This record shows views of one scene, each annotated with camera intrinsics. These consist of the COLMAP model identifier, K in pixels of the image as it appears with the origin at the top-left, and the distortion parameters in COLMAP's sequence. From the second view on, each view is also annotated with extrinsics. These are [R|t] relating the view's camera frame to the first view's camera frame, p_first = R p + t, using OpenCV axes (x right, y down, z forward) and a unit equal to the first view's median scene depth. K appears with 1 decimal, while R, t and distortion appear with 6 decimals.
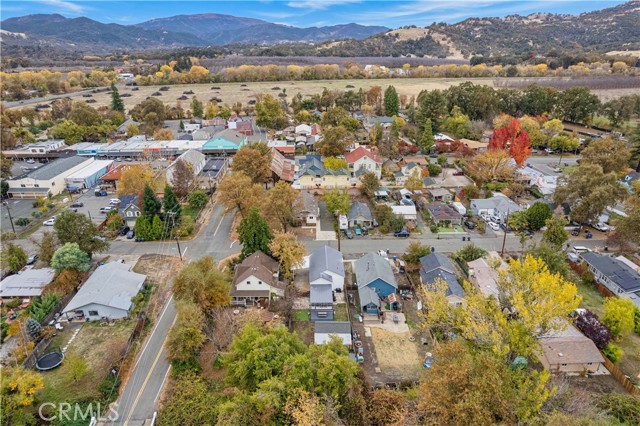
lens RADIAL K [[409.6, 0, 321.3], [0, 409.6, 215.7], [0, 0, 1]] dist [-0.043558, 0.040330]
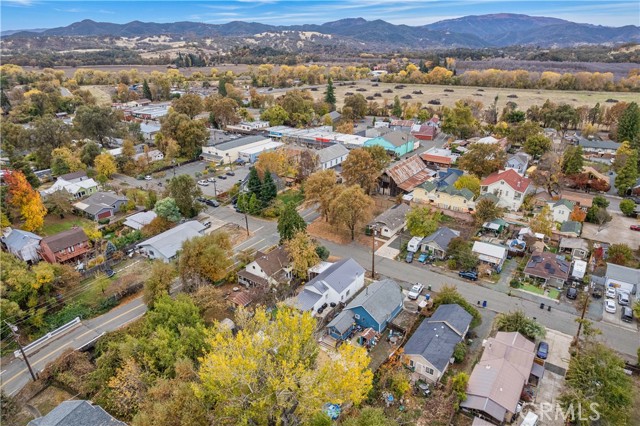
lens RADIAL K [[409.6, 0, 320.1], [0, 409.6, 217.8], [0, 0, 1]] dist [-0.043558, 0.040330]
pose [[0.813214, 0.235939, -0.531992, 0.270326], [-0.234718, 0.969455, 0.071160, -0.042940], [0.532532, 0.066999, 0.843754, 0.094290]]
